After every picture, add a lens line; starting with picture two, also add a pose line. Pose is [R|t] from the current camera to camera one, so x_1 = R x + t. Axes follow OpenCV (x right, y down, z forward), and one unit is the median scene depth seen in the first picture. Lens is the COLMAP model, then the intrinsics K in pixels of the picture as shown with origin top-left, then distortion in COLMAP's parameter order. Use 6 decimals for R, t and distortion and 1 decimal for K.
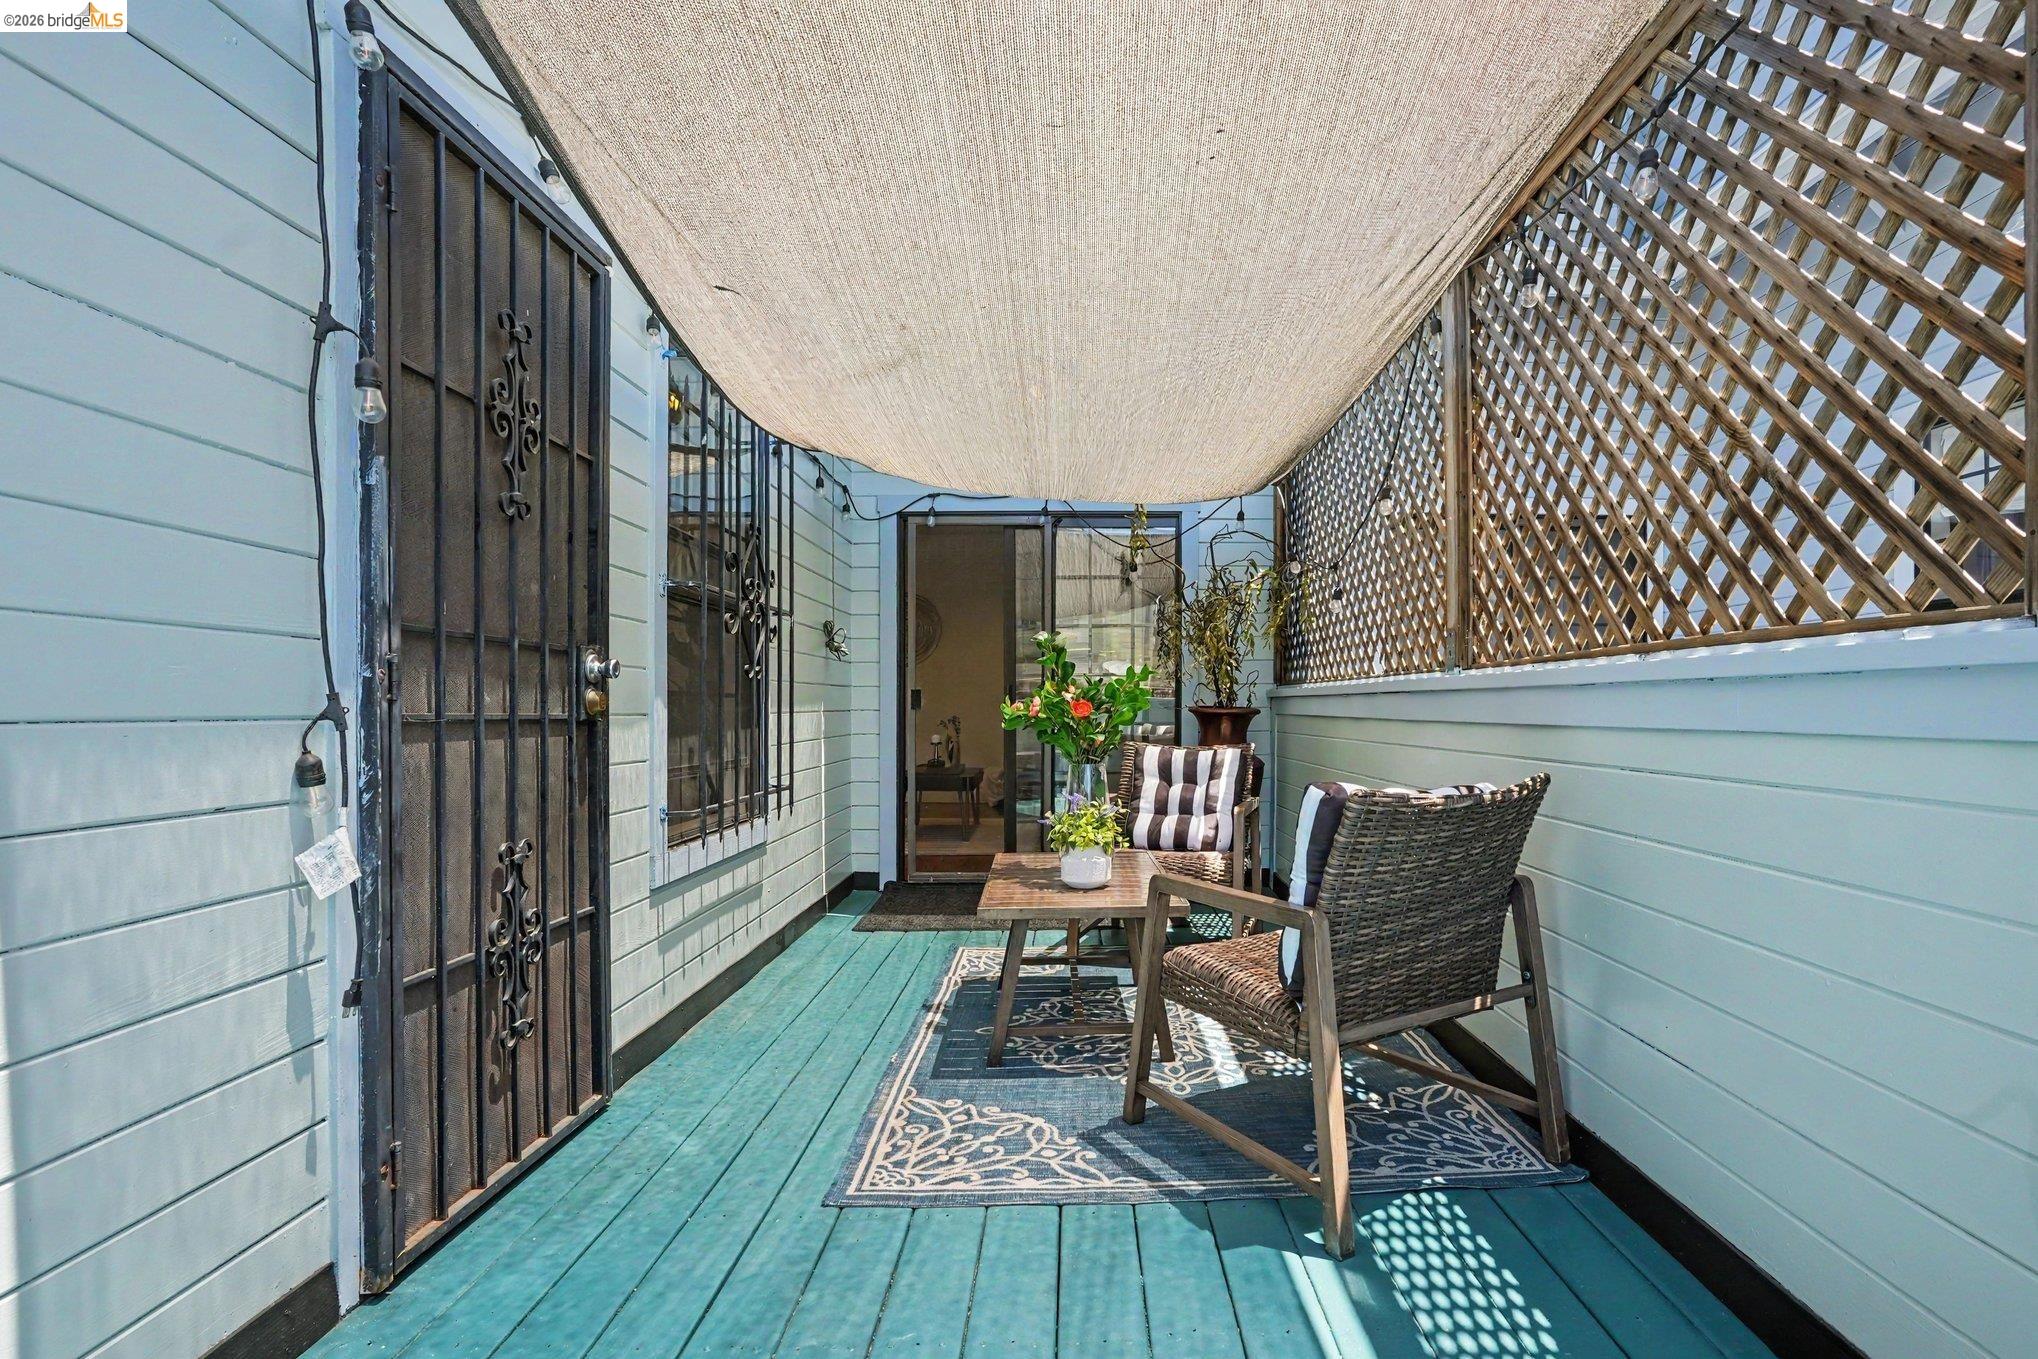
lens RADIAL K [[1001.5, 0, 1023.7], [0, 1001.5, 689.2], [0, 0, 1]] dist [-0.055854, 0.014002]
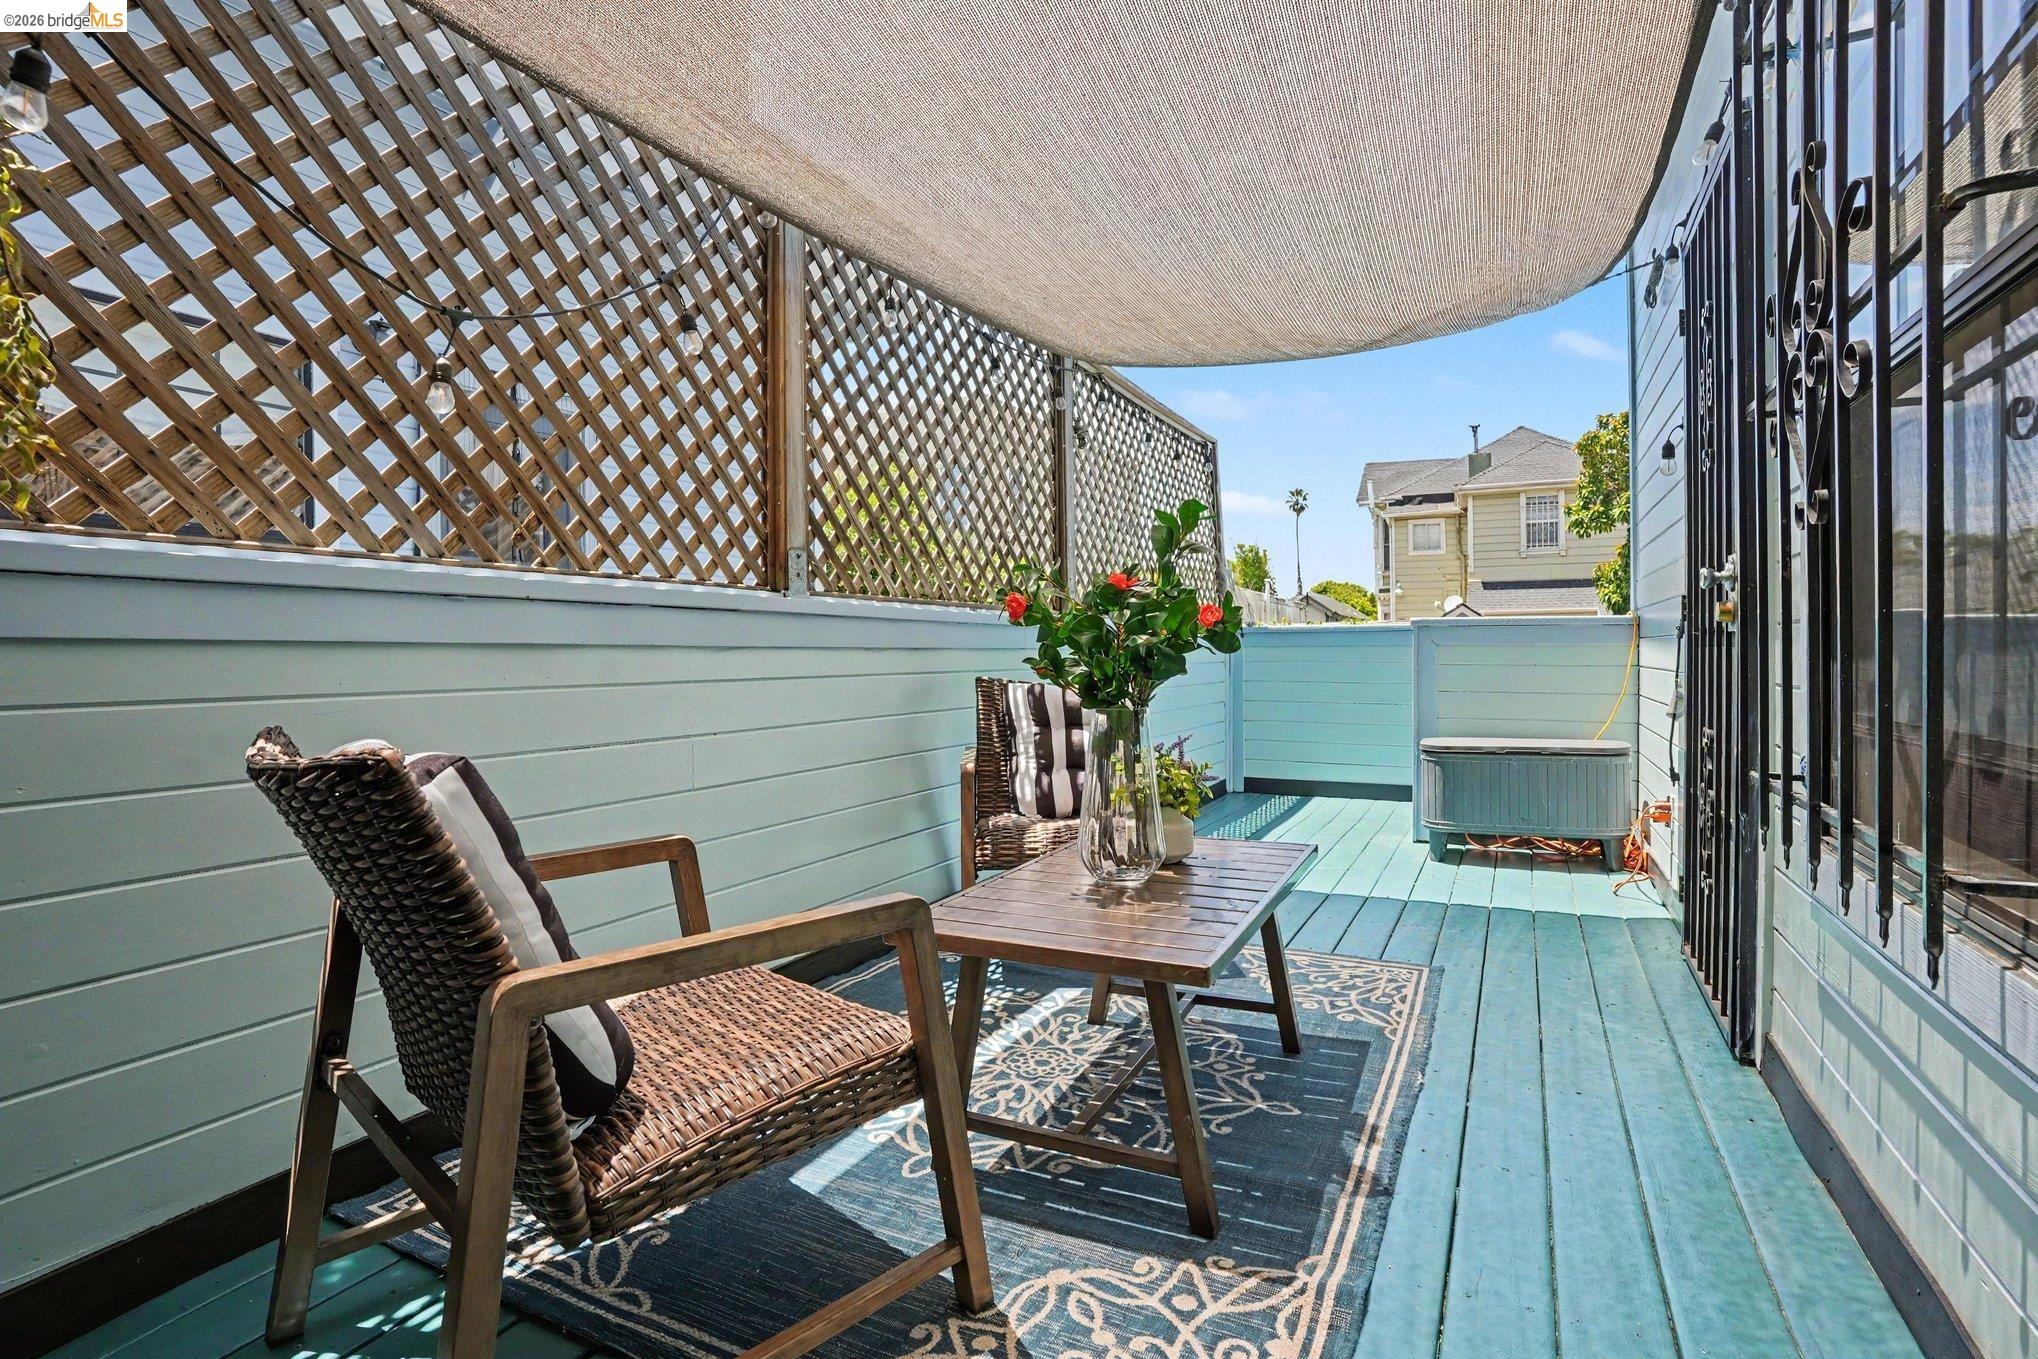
lens RADIAL K [[1001.5, 0, 1030.4], [0, 1001.5, 677.6], [0, 0, 1]] dist [-0.055854, 0.014002]
pose [[-0.916638, -0.000882, 0.399717, -0.179564], [0.003846, 0.999932, 0.011027, 0.053984], [-0.399700, 0.011645, -0.916572, 2.050014]]
